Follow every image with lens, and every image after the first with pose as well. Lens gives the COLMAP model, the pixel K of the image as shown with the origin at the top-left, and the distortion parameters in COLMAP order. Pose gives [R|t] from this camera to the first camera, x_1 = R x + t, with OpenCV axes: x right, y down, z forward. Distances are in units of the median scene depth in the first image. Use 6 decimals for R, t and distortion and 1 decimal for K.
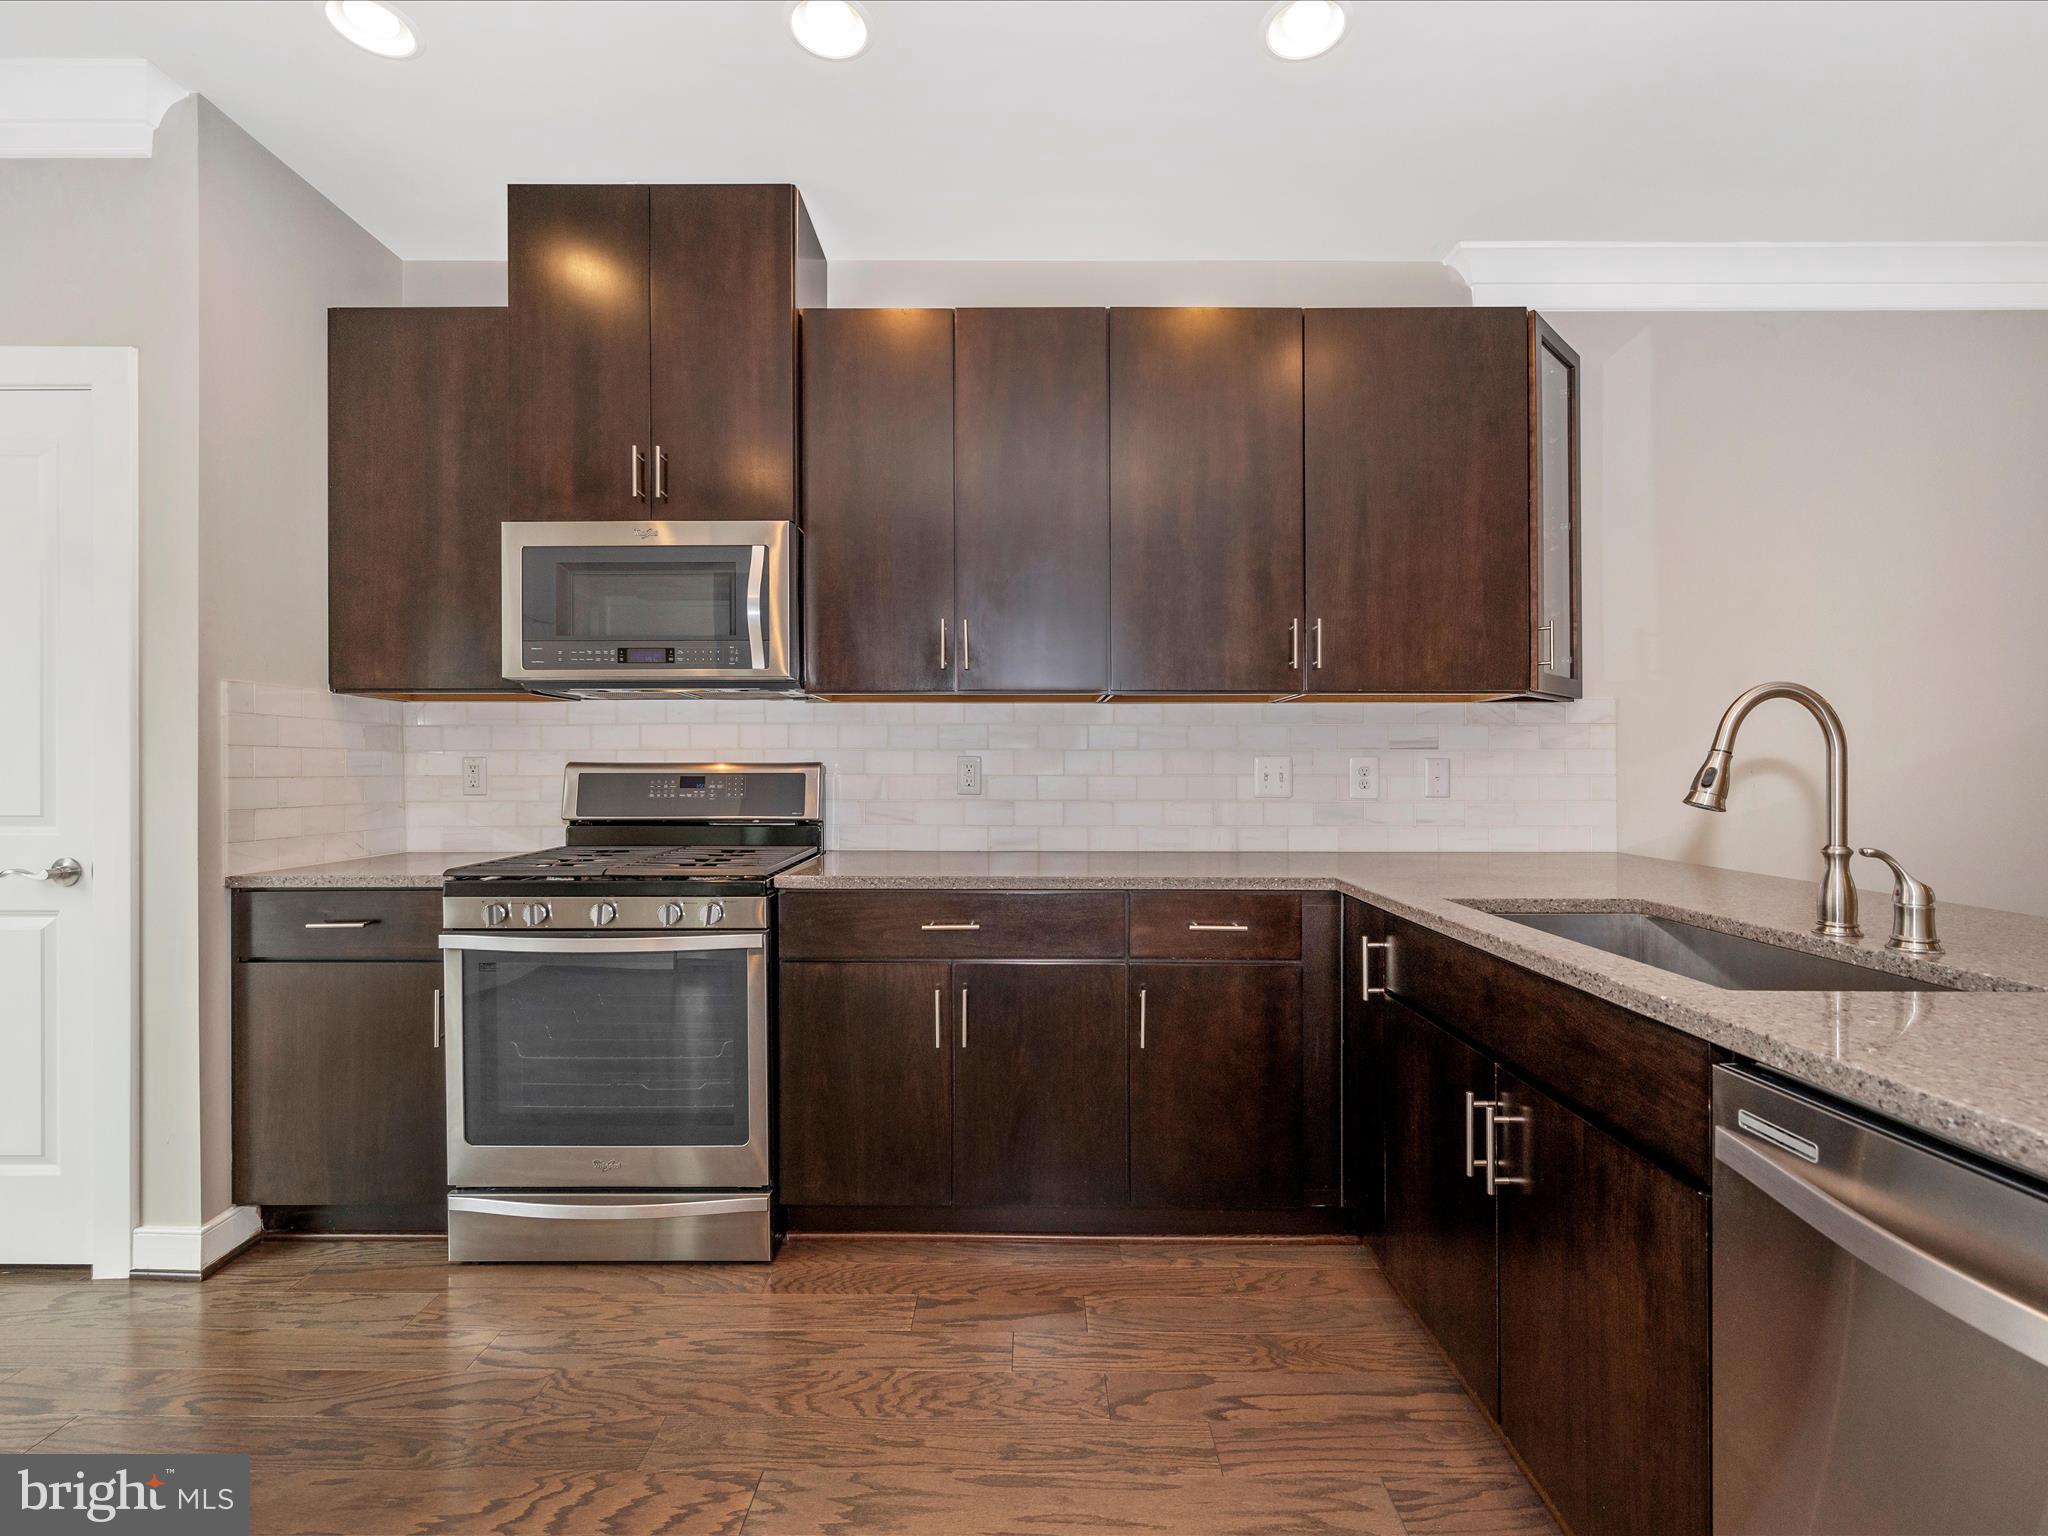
lens RADIAL K [[912.6, 0, 1021.1], [0, 912.6, 768.3], [0, 0, 1]] dist [0.000863, 0.000393]
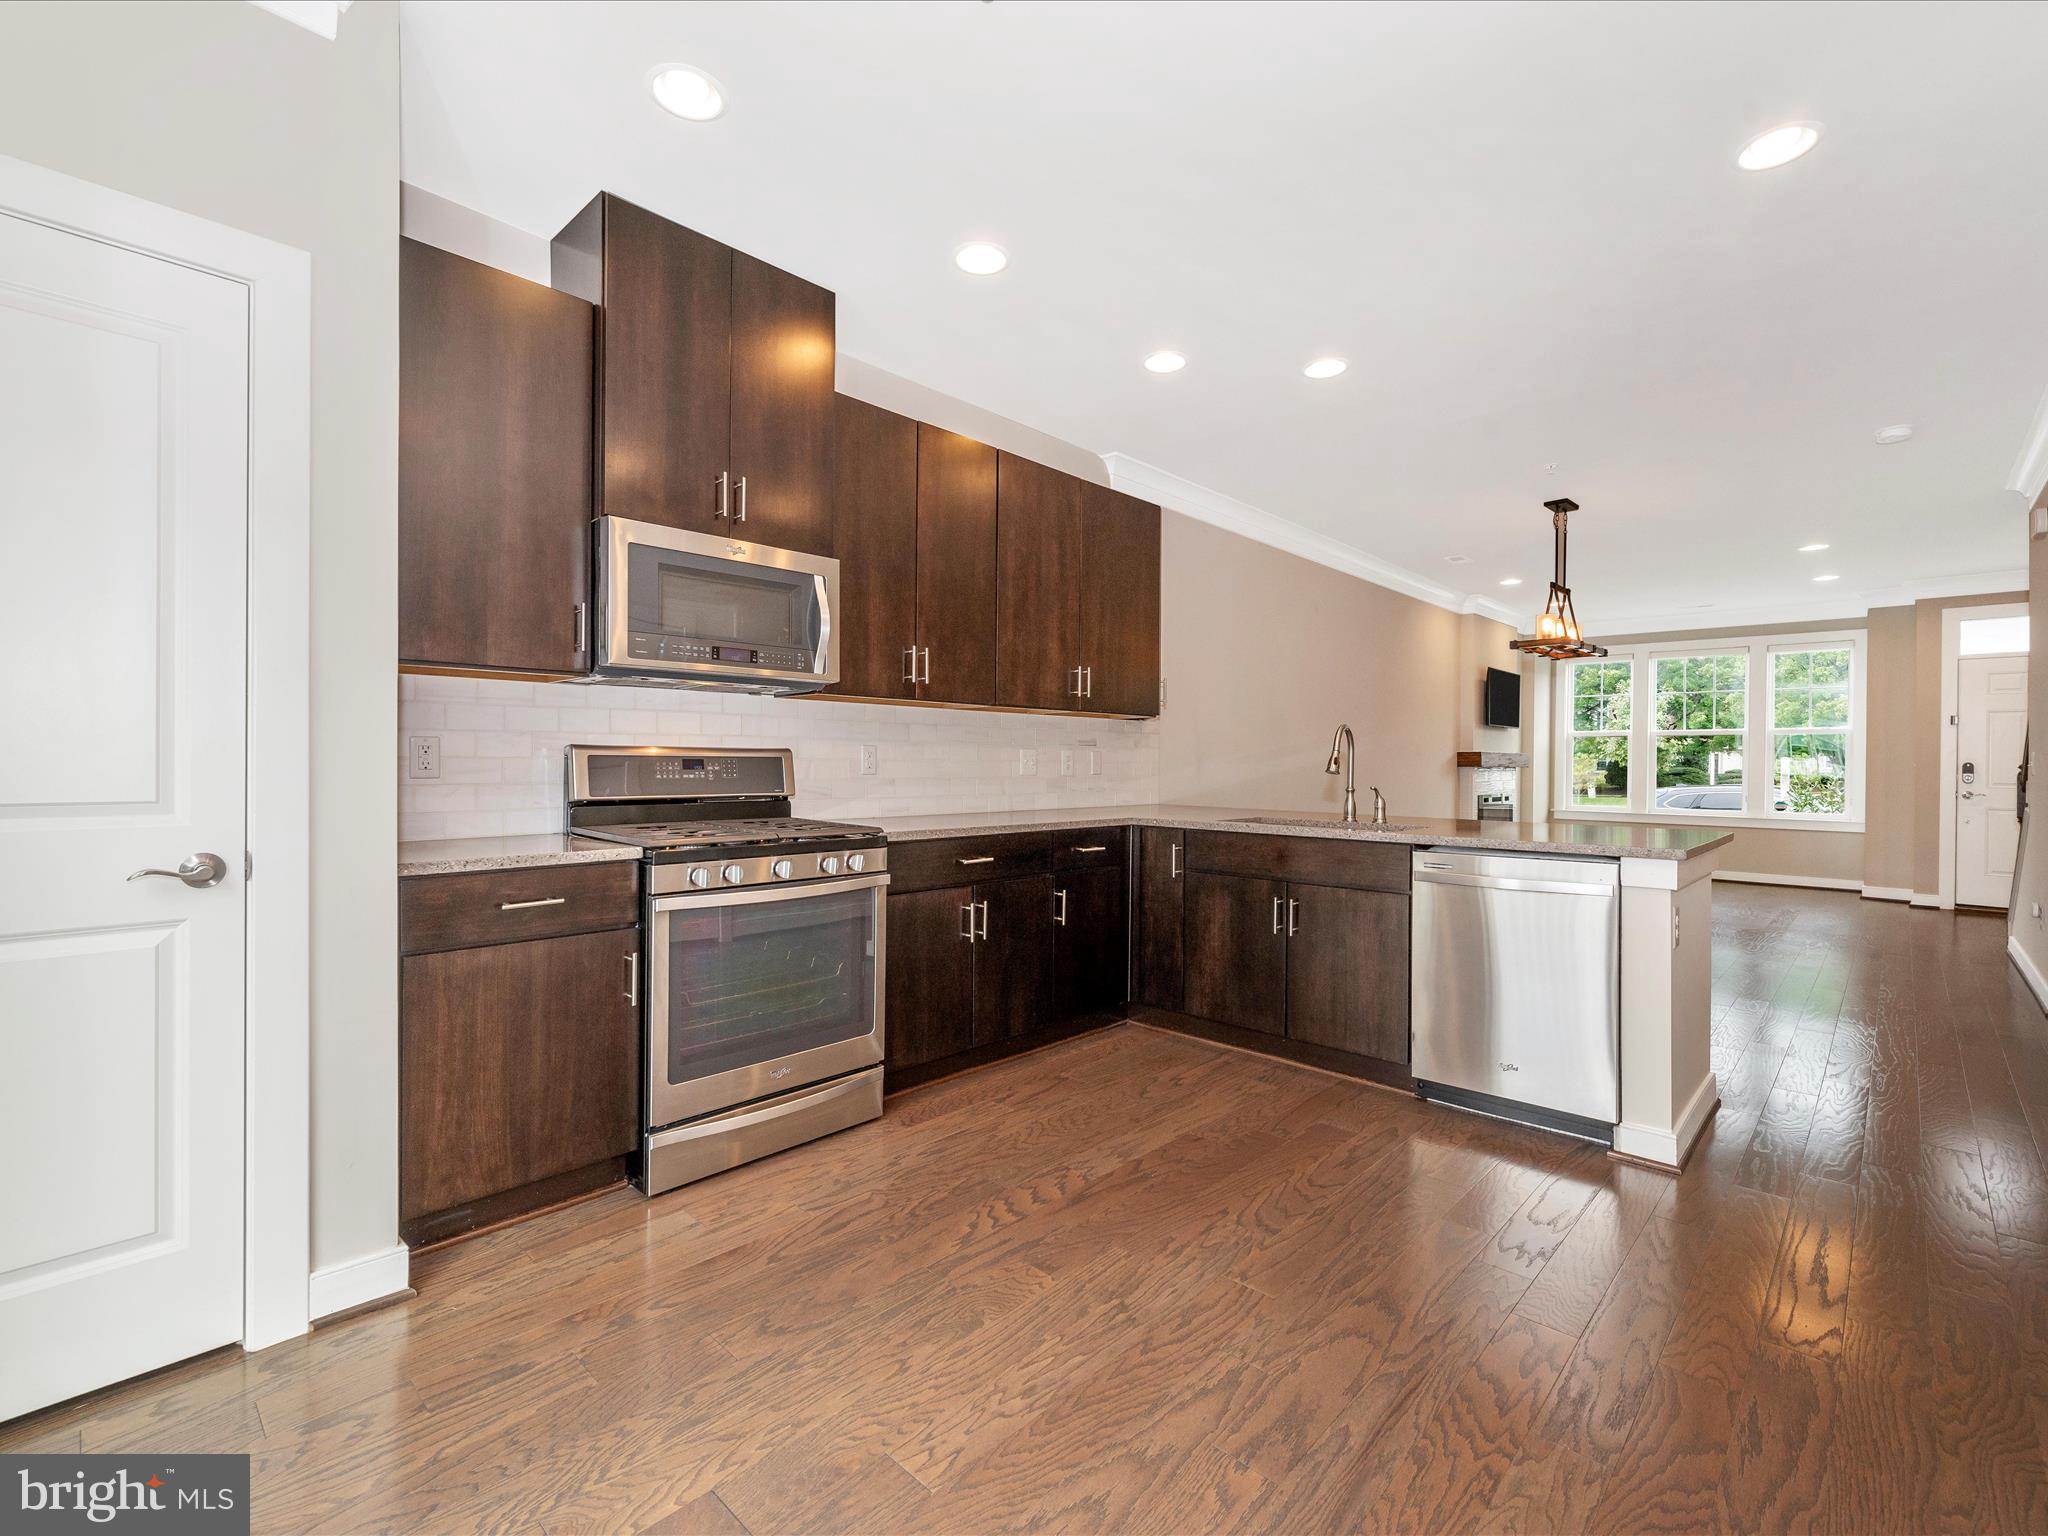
lens RADIAL K [[912.6, 0, 1038.2], [0, 912.6, 763.6], [0, 0, 1]] dist [0.000863, 0.000393]
pose [[0.683335, 0.003134, 0.730098, -0.999650], [-0.006224, 0.999979, 0.001533, 0.011363], [-0.730078, -0.005592, 0.683341, -0.083821]]
